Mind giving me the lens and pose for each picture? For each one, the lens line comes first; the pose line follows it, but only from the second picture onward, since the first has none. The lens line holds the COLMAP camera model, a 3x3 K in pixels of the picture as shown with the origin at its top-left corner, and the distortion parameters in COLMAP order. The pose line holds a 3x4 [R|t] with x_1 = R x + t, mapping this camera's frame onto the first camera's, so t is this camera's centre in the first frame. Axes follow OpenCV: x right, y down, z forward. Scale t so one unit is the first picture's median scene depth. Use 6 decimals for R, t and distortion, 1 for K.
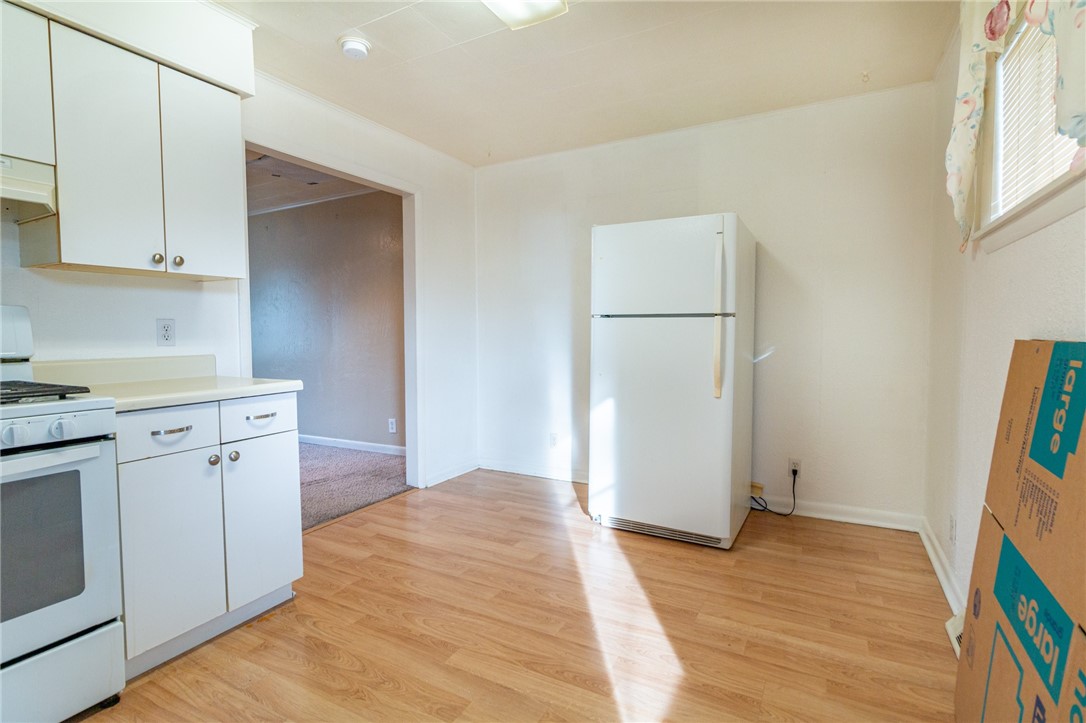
lens RADIAL K [[500.7, 0, 559.8], [0, 500.7, 363.0], [0, 0, 1]] dist [0.001731, 0.001017]
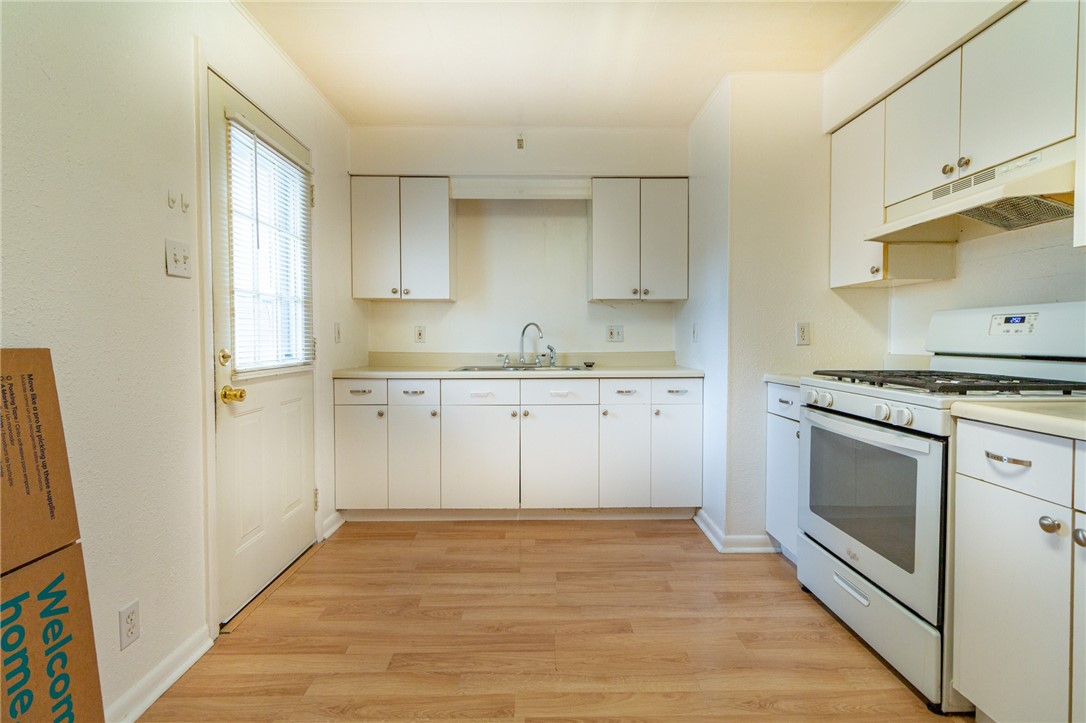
lens RADIAL K [[500.7, 0, 550.2], [0, 500.7, 353.6], [0, 0, 1]] dist [0.001731, 0.001017]
pose [[-0.861825, 0.036426, -0.505895, 0.223834], [-0.016528, 0.994871, 0.099790, -0.095874], [0.506936, 0.094363, -0.856803, 1.395931]]
